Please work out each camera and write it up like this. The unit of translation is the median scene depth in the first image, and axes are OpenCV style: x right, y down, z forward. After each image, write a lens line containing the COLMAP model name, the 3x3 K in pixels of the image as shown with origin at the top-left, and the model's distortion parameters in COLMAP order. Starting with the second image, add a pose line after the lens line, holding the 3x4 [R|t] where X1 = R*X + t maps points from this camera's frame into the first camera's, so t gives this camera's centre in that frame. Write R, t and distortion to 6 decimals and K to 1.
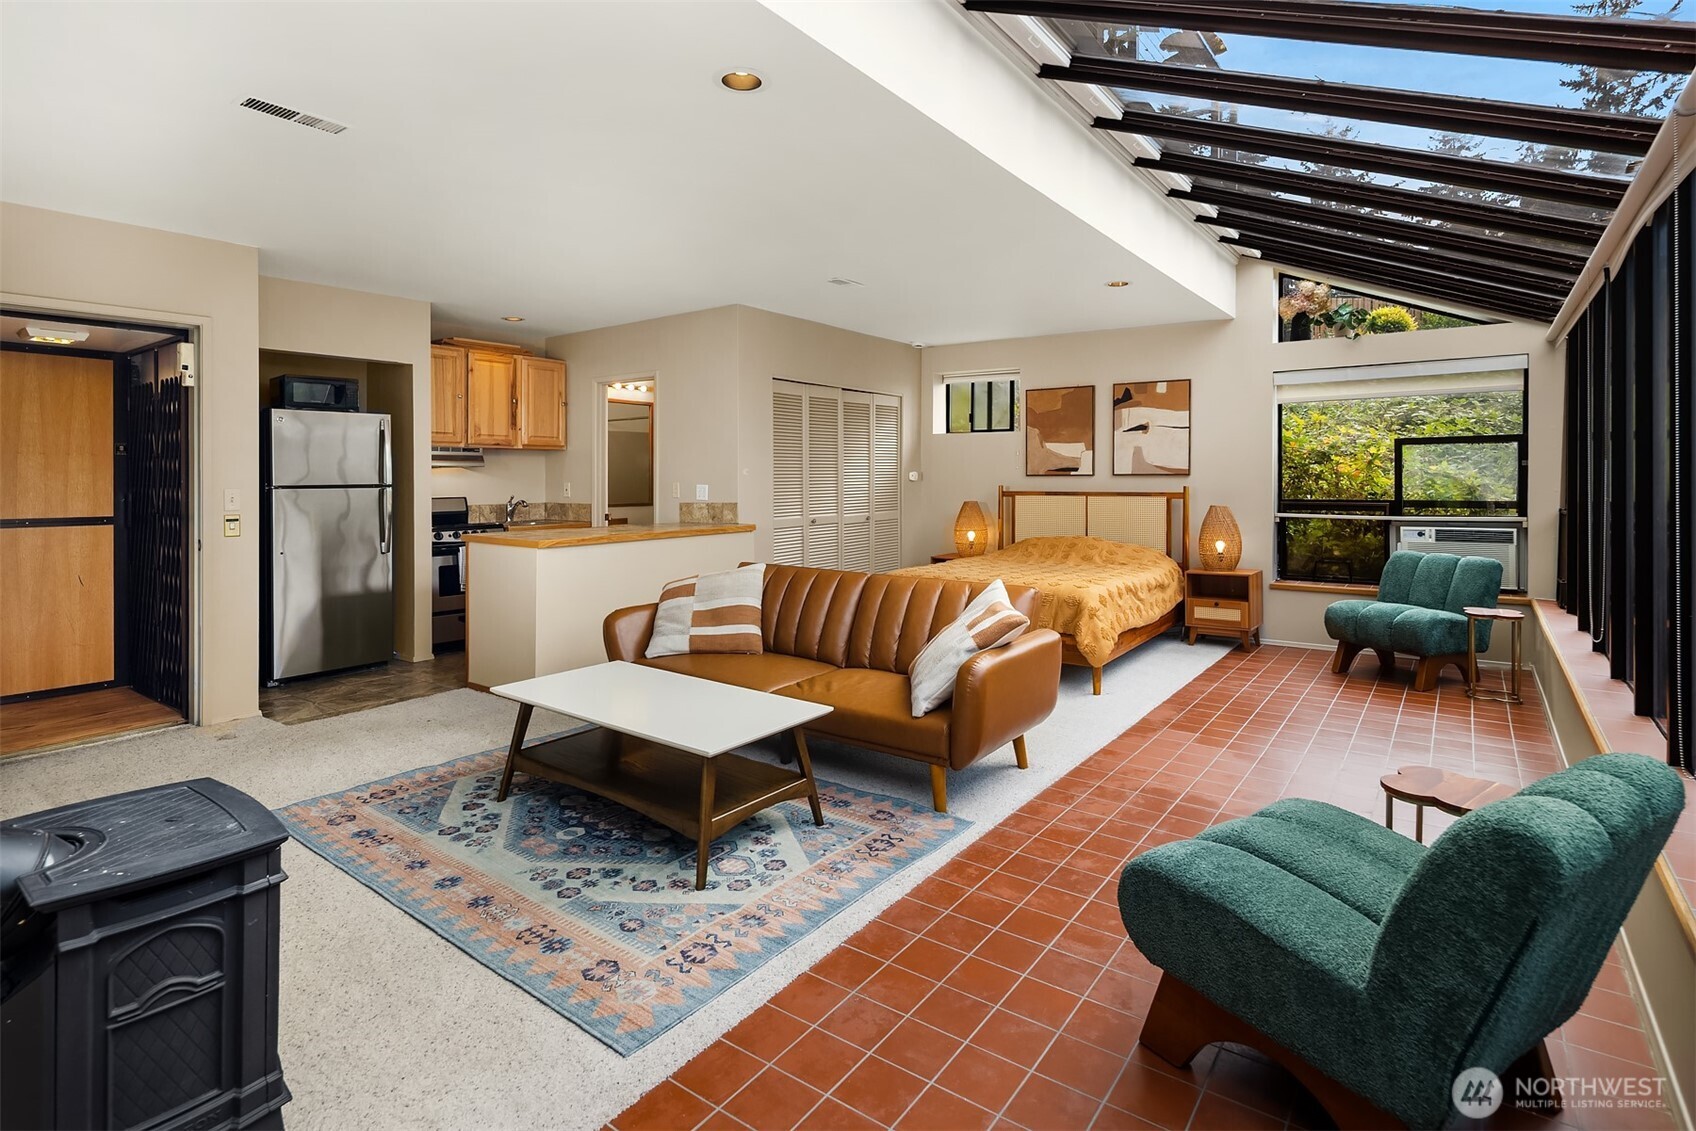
lens RADIAL K [[841.5, 0, 846.2], [0, 841.5, 499.3], [0, 0, 1]] dist [0.000777, -0.000299]
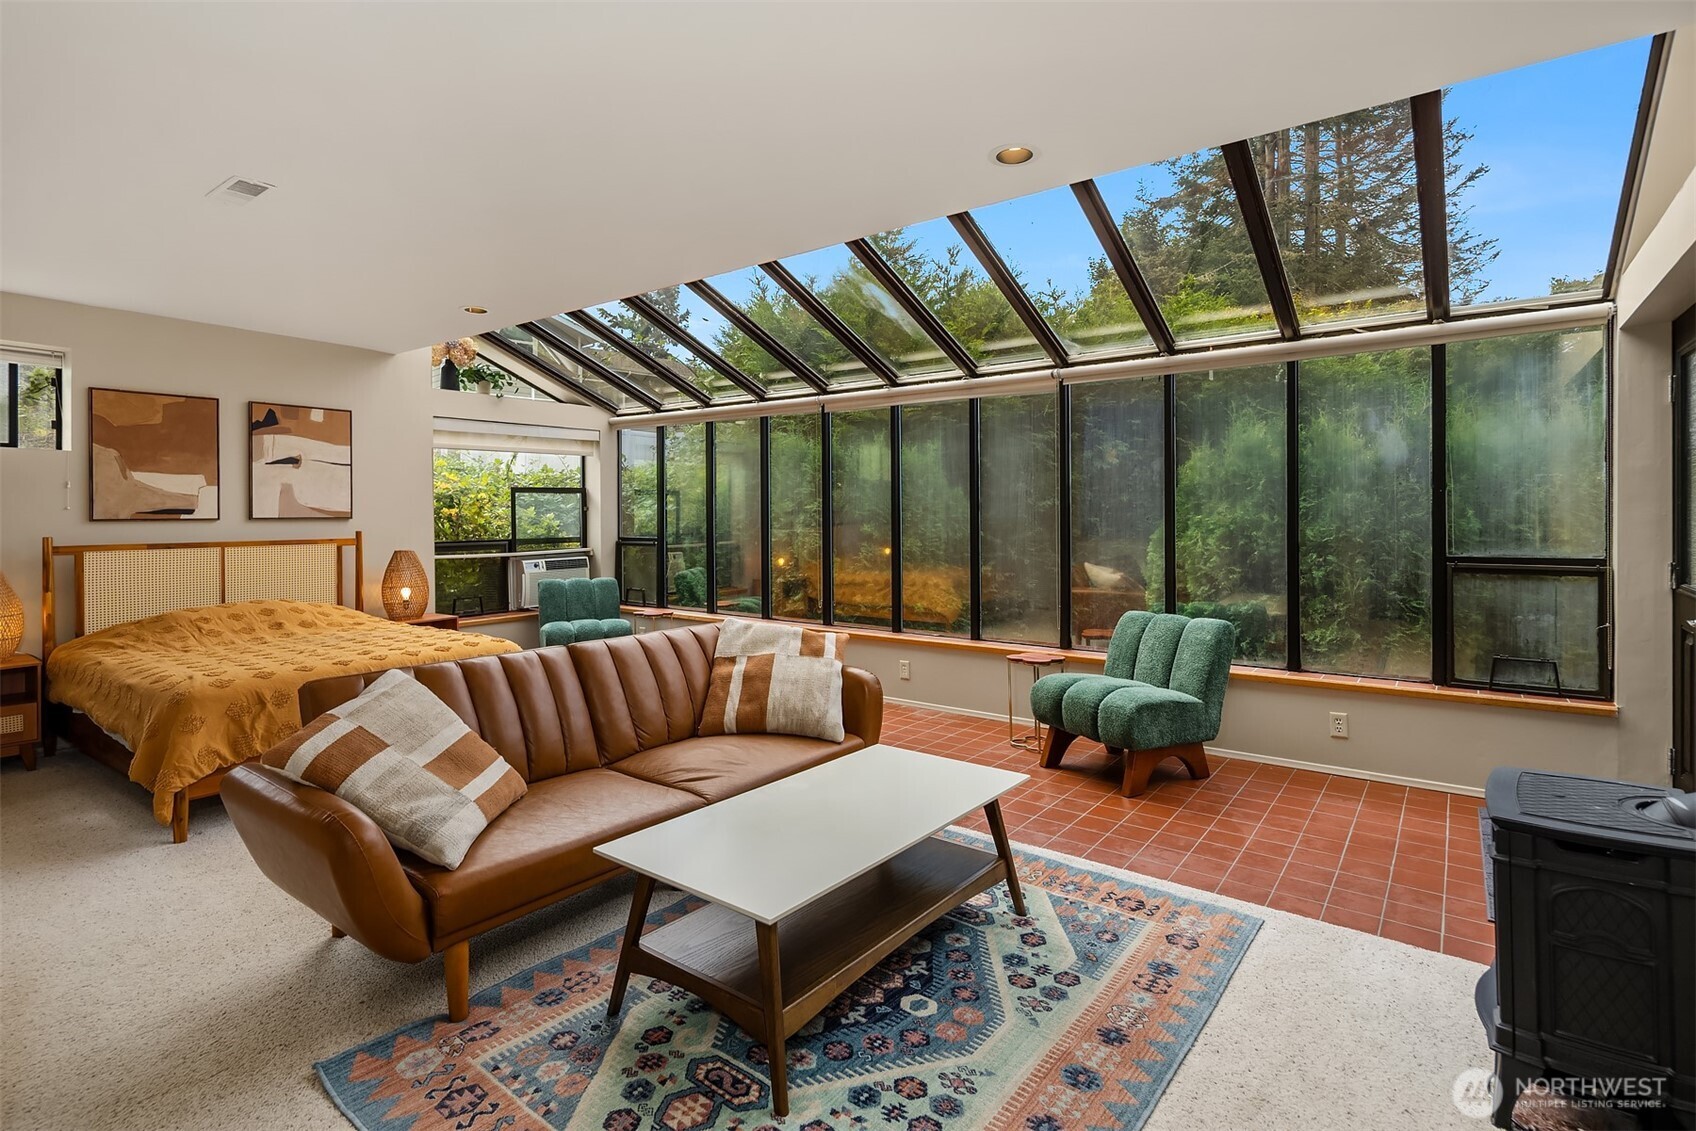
lens RADIAL K [[835.2, 0, 851.3], [0, 835.2, 533.1], [0, 0, 1]] dist [-0.000493, -0.000001]
pose [[0.011260, -0.020198, 0.999733, -0.542865], [0.034137, 0.999221, 0.019803, -0.014833], [-0.999354, 0.033905, 0.011941, 0.538768]]
